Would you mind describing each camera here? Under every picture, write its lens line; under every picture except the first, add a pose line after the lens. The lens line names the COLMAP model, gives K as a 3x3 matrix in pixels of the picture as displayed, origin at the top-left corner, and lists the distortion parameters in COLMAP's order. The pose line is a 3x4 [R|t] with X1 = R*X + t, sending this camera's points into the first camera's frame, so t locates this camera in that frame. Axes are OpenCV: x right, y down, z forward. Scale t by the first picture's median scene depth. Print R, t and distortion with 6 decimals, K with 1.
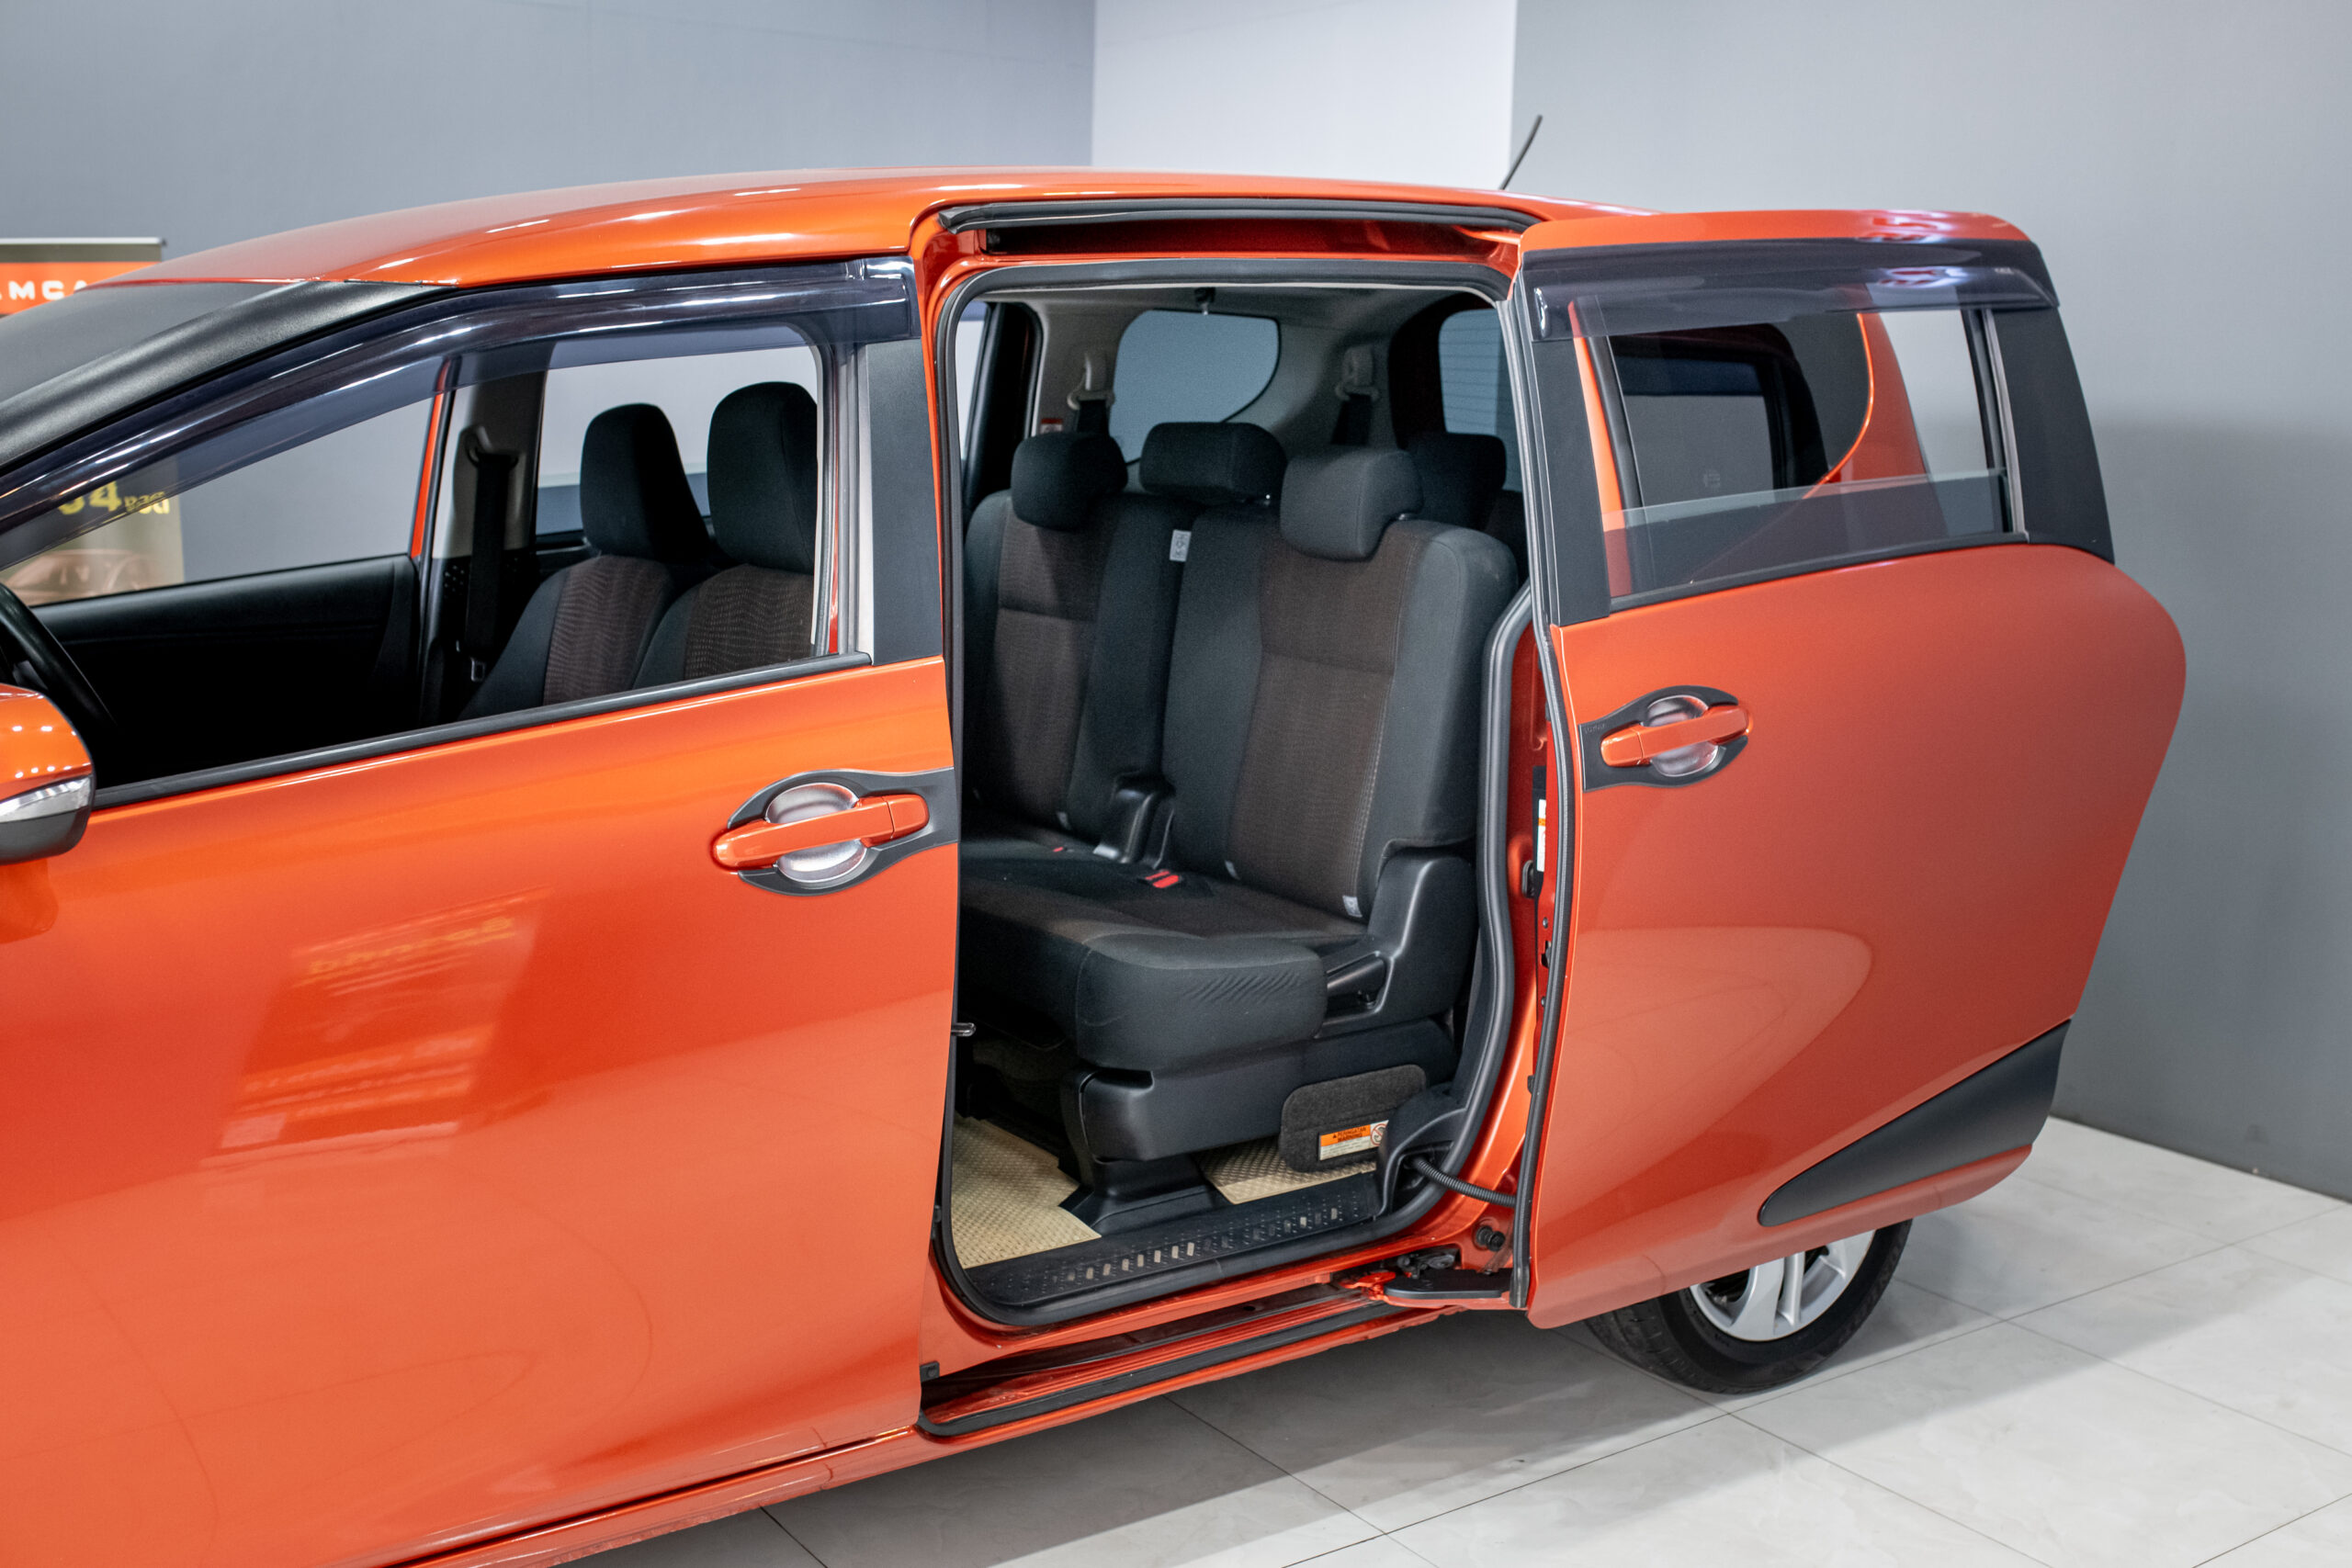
lens RADIAL K [[2341.2, 0, 1181.0], [0, 2341.2, 780.6], [0, 0, 1]] dist [0.044086, 0.000000]
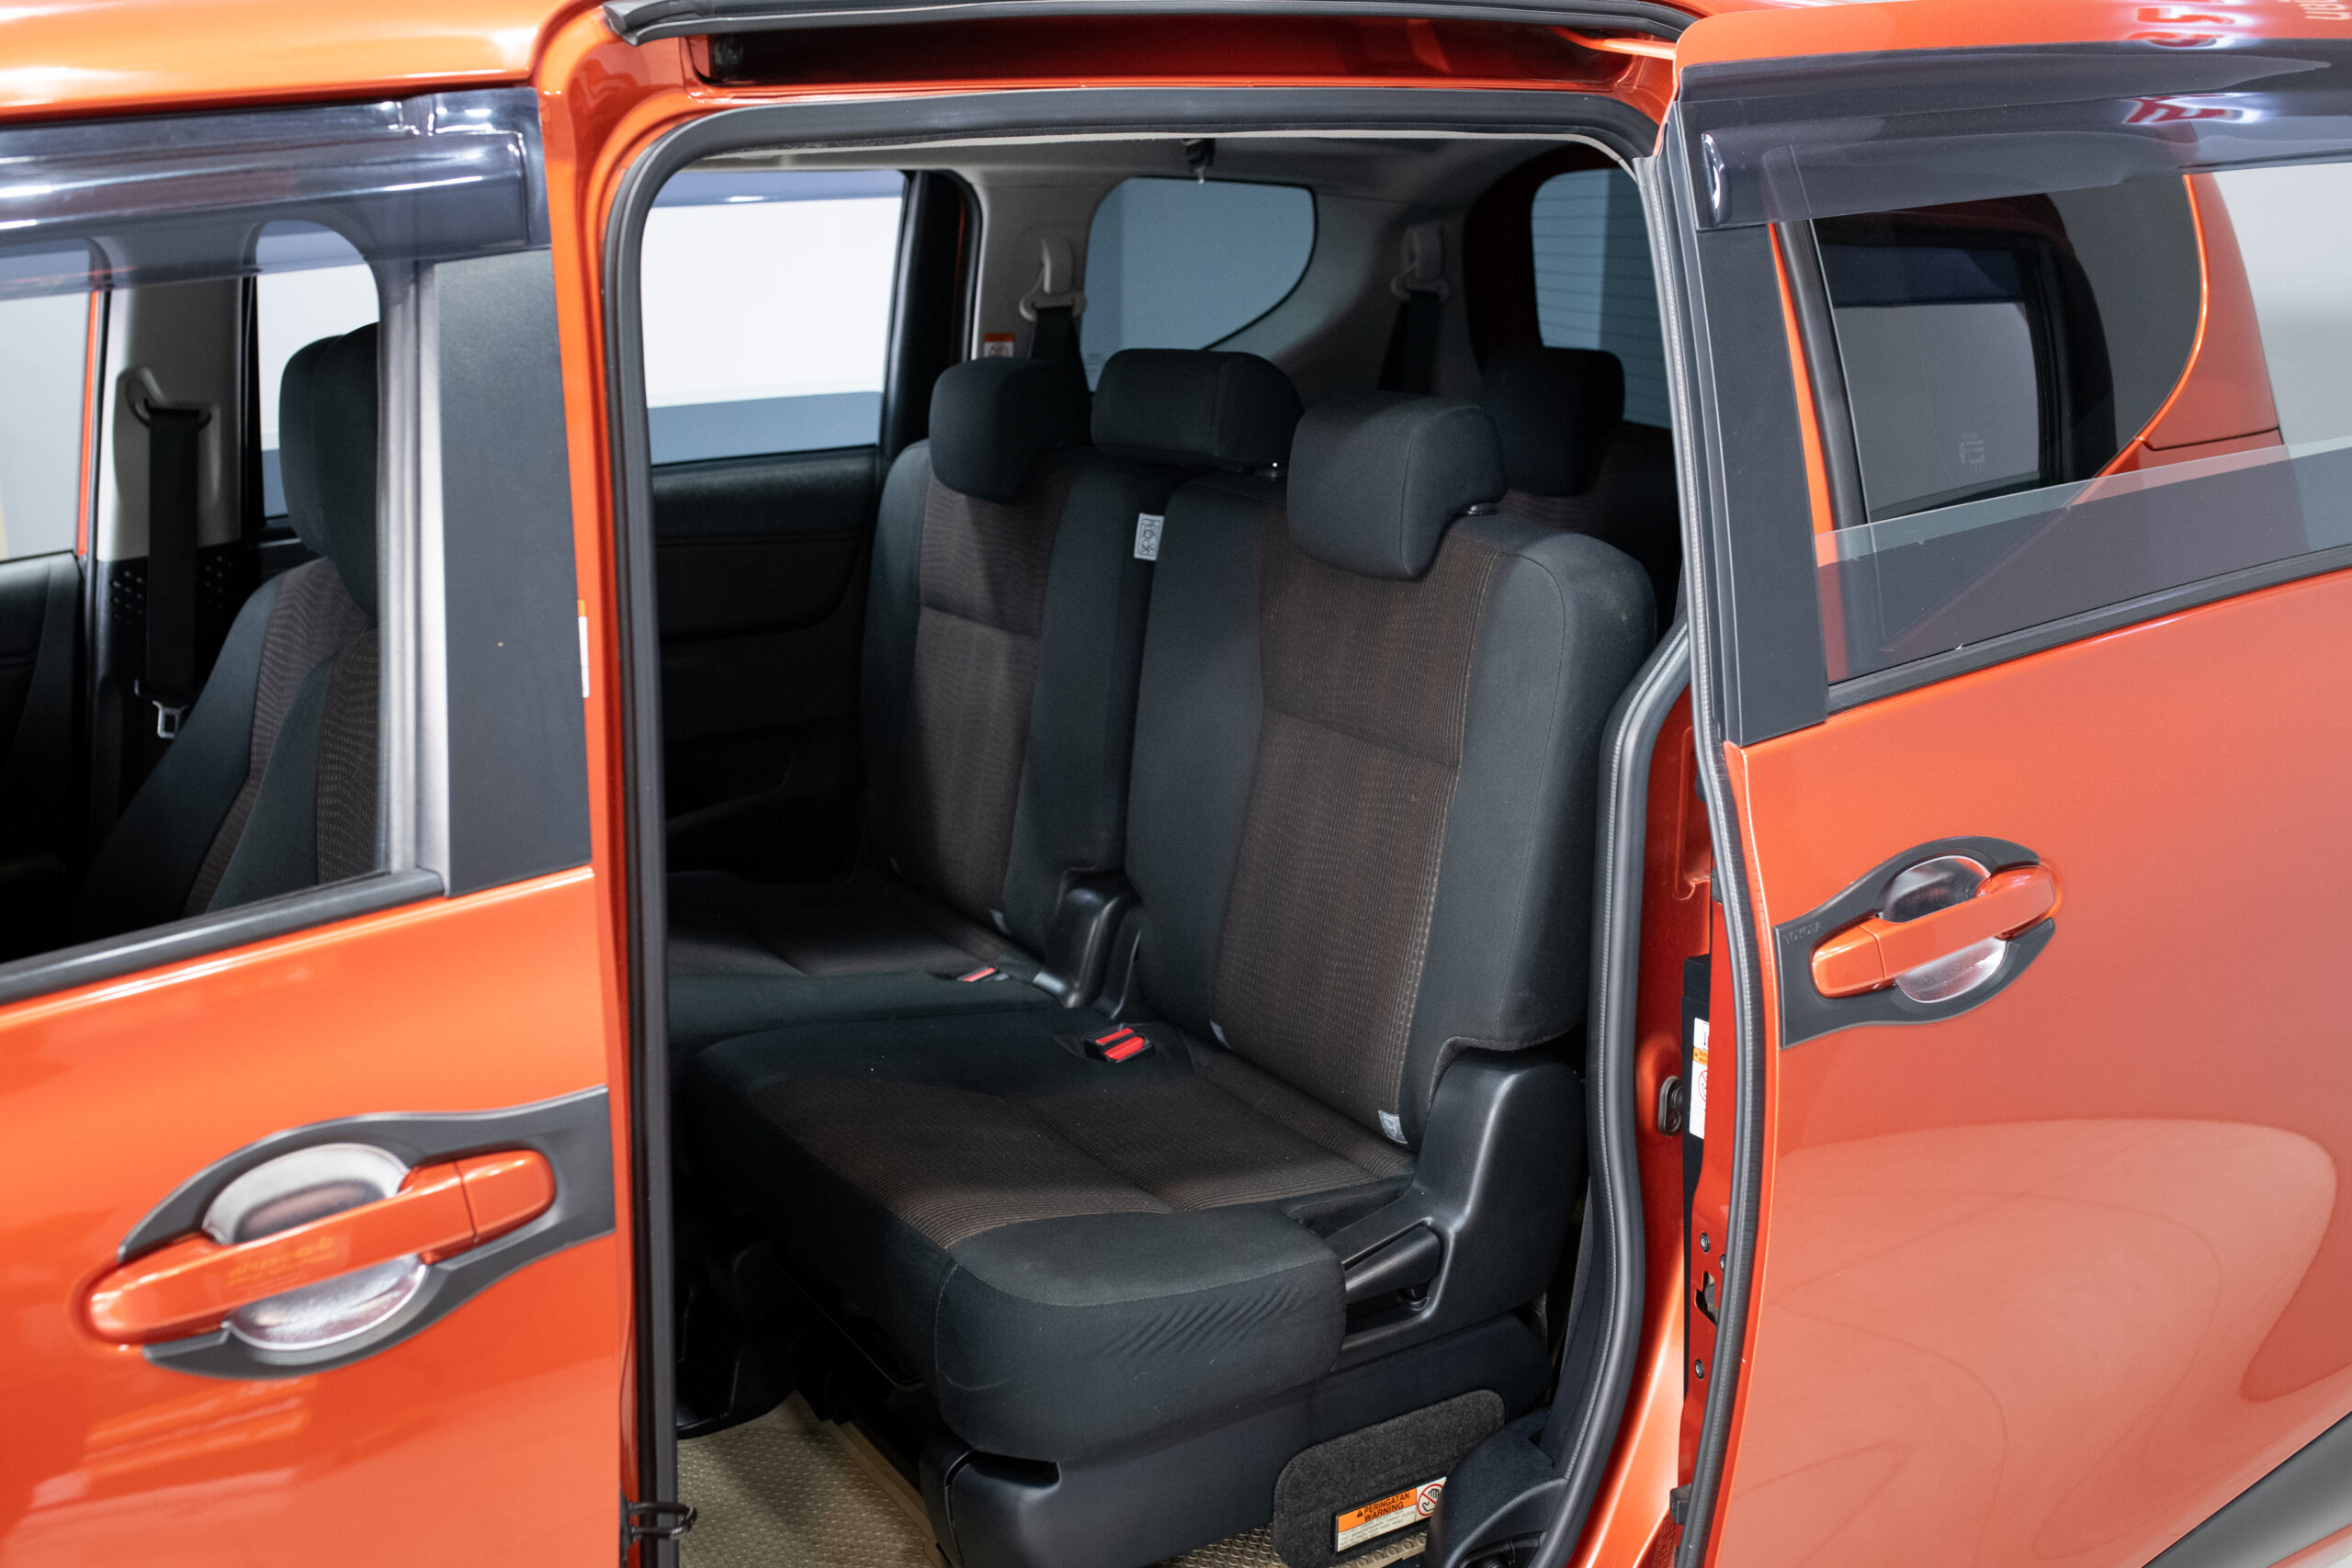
lens RADIAL K [[2411.3, 0, 1201.3], [0, 2411.3, 993.3], [0, 0, 1]] dist [0.008893, 0.000000]
pose [[0.999666, -0.006984, -0.024886, 0.036938], [0.010155, 0.991506, 0.129665, -0.070211], [0.023769, -0.129874, 0.991246, 0.340421]]
